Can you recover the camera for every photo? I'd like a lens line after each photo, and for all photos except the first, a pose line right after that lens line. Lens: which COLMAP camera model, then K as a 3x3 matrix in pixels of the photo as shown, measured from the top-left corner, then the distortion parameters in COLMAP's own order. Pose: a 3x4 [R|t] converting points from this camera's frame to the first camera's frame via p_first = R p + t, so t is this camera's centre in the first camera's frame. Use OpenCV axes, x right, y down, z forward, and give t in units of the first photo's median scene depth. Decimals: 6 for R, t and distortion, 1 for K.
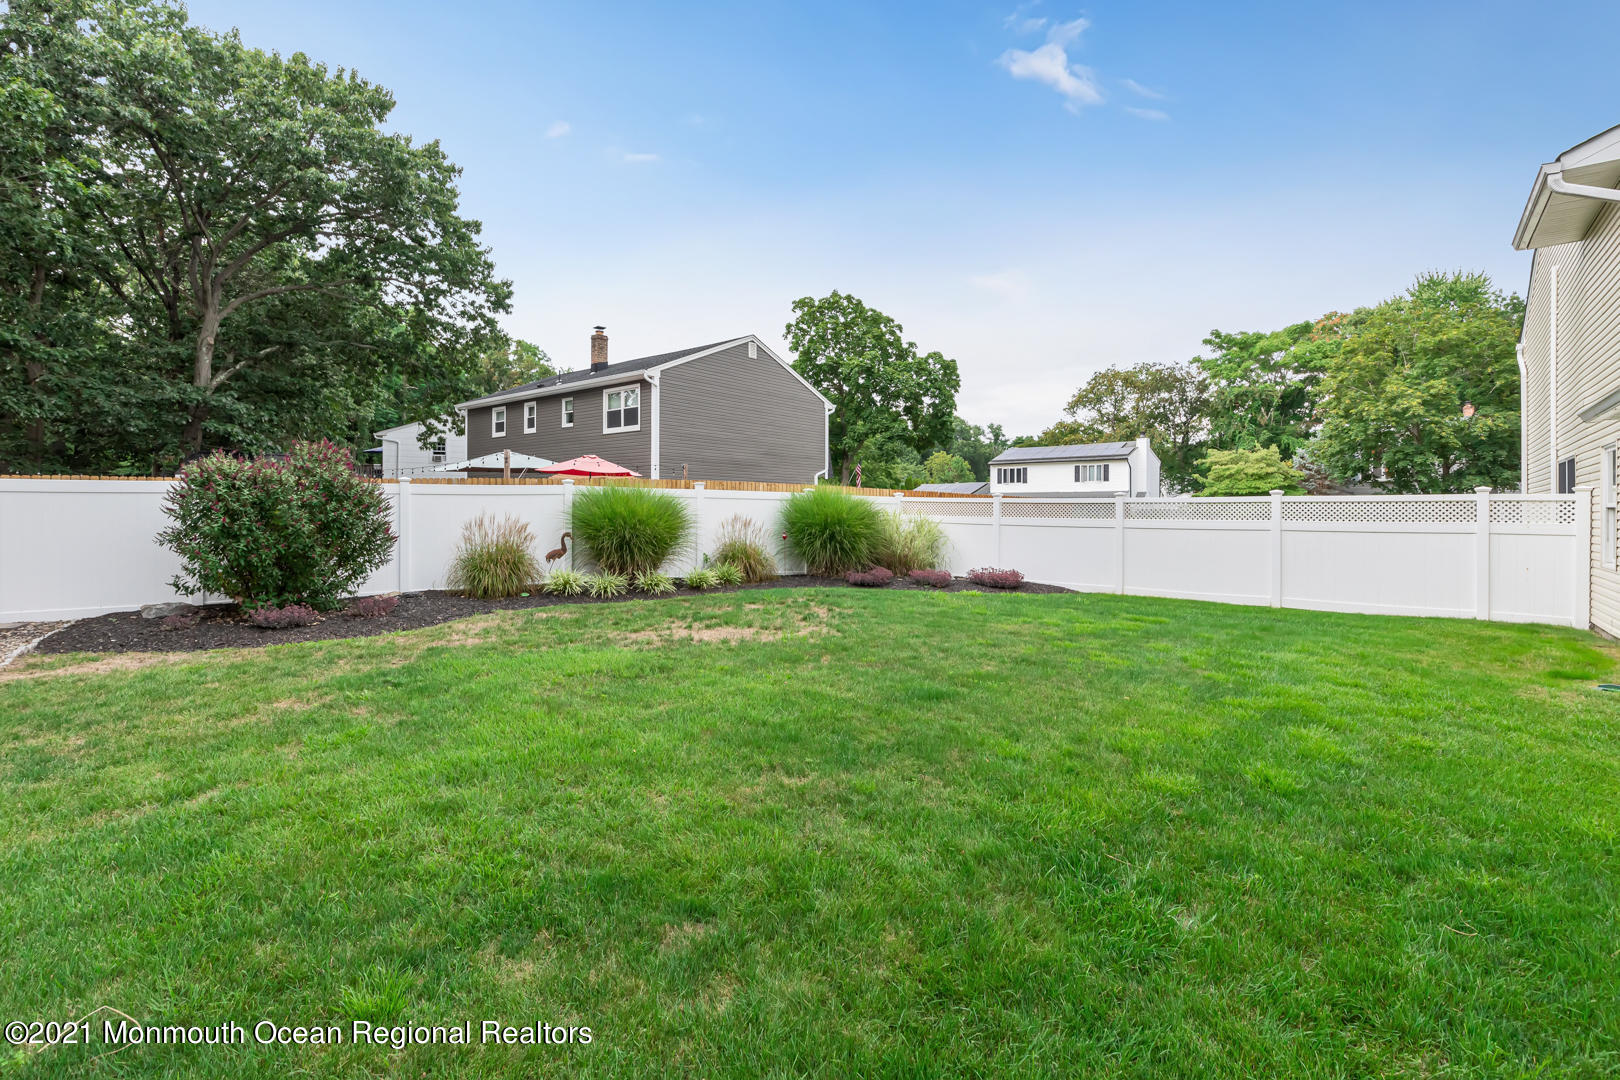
lens RADIAL K [[741.4, 0, 813.6], [0, 741.4, 504.9], [0, 0, 1]] dist [0.000198, -0.000119]
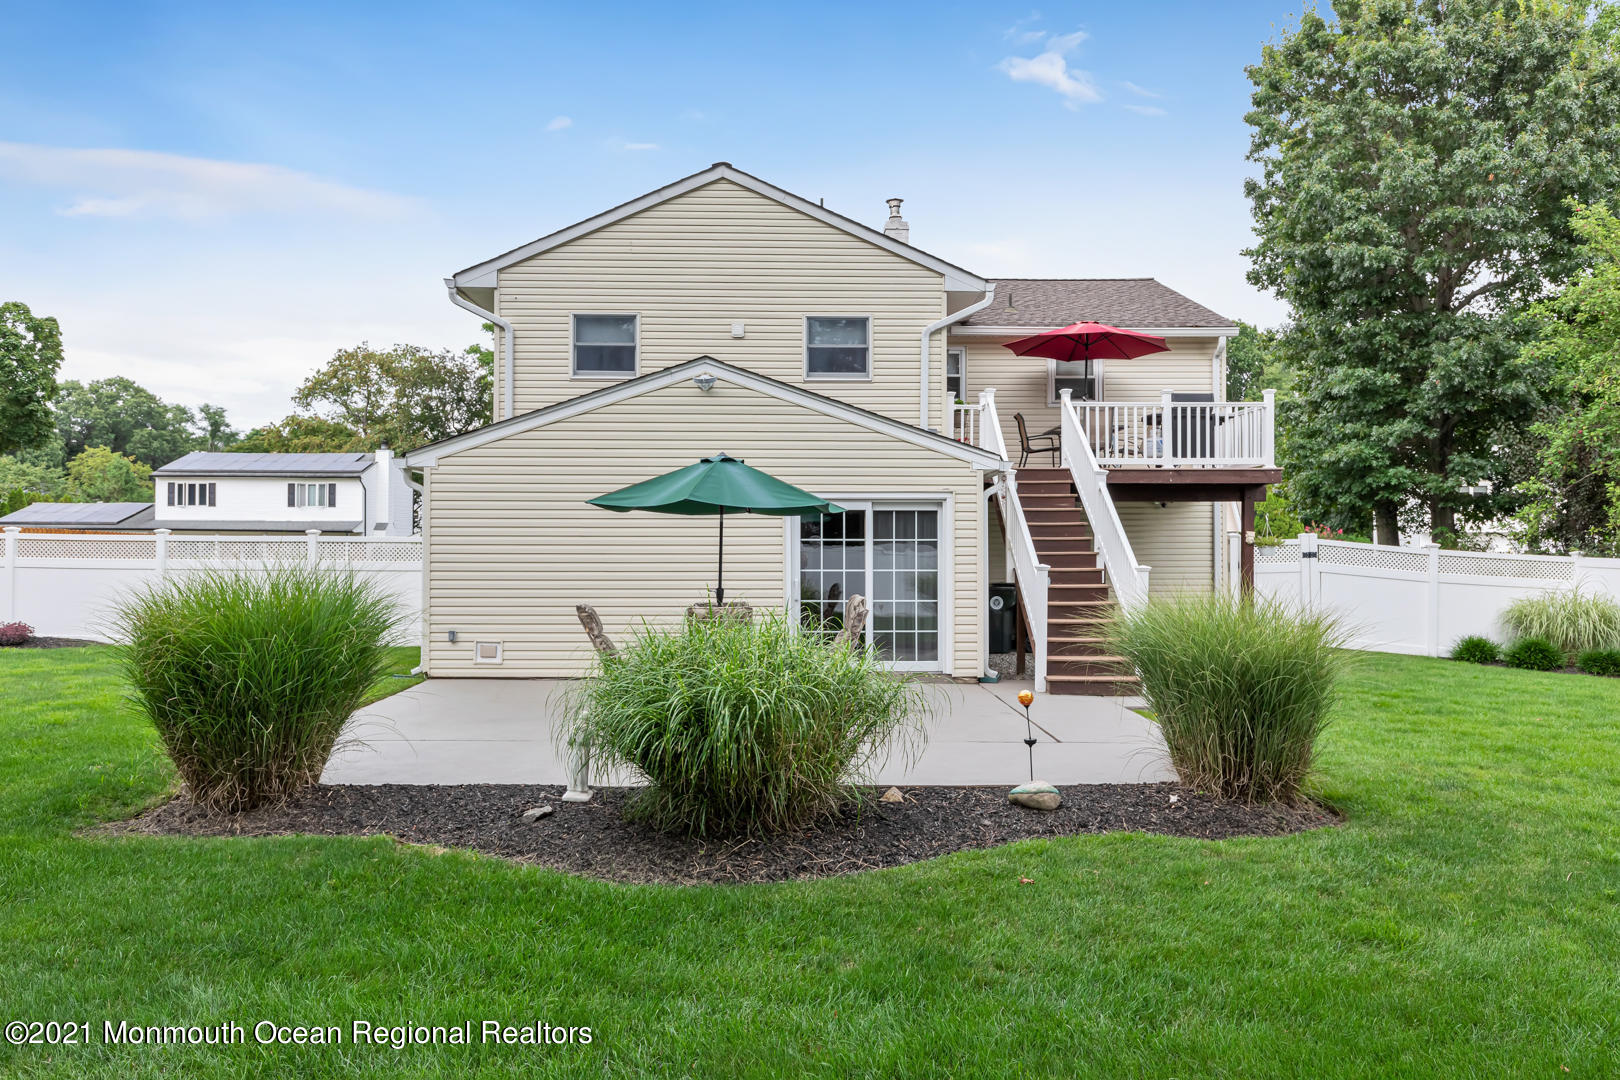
lens RADIAL K [[1125.8, 0, 815.9], [0, 1125.8, 544.1], [0, 0, 1]] dist [-0.007409, 0.002483]
pose [[0.753179, 0.005034, 0.657797, 0.045129], [-0.008773, 0.999959, 0.002393, -0.003636], [-0.657758, -0.007573, 0.753192, -0.198630]]
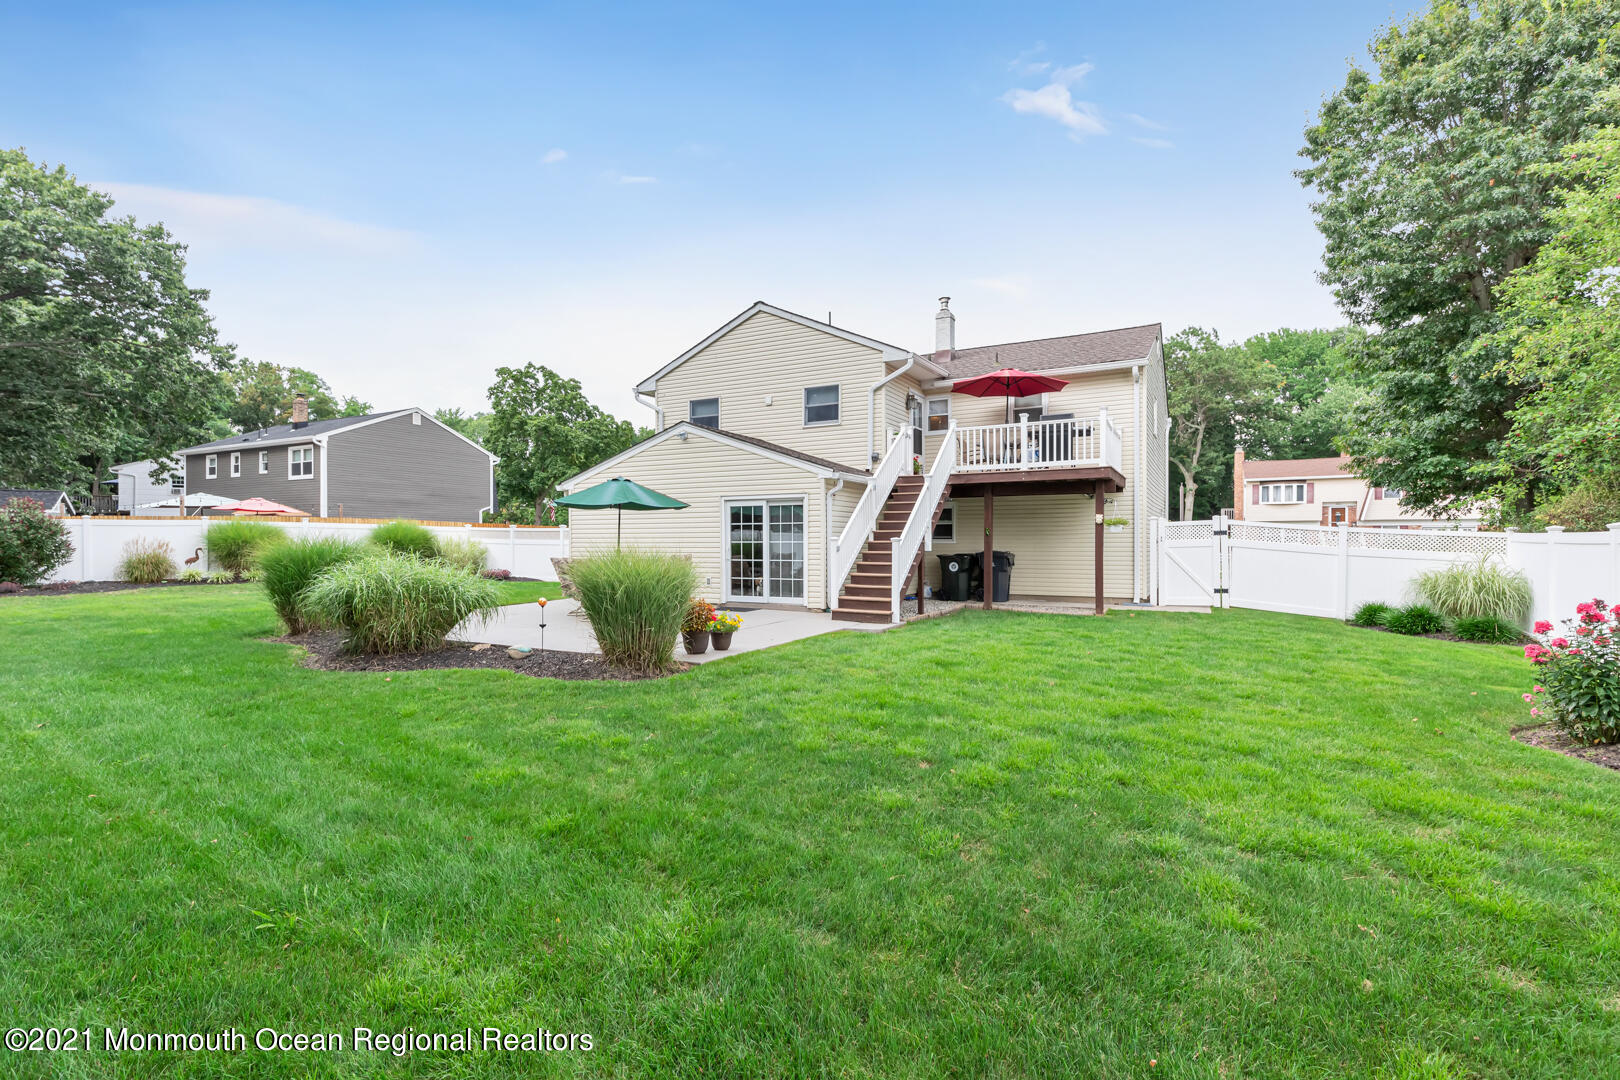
lens RADIAL K [[741.4, 0, 808.2], [0, 741.4, 545.9], [0, 0, 1]] dist [0.000198, -0.000119]
pose [[0.980957, -0.003128, 0.194200, 0.248407], [-0.000168, 0.999856, 0.016957, 0.001131], [-0.194225, -0.016667, 0.980815, -0.333683]]
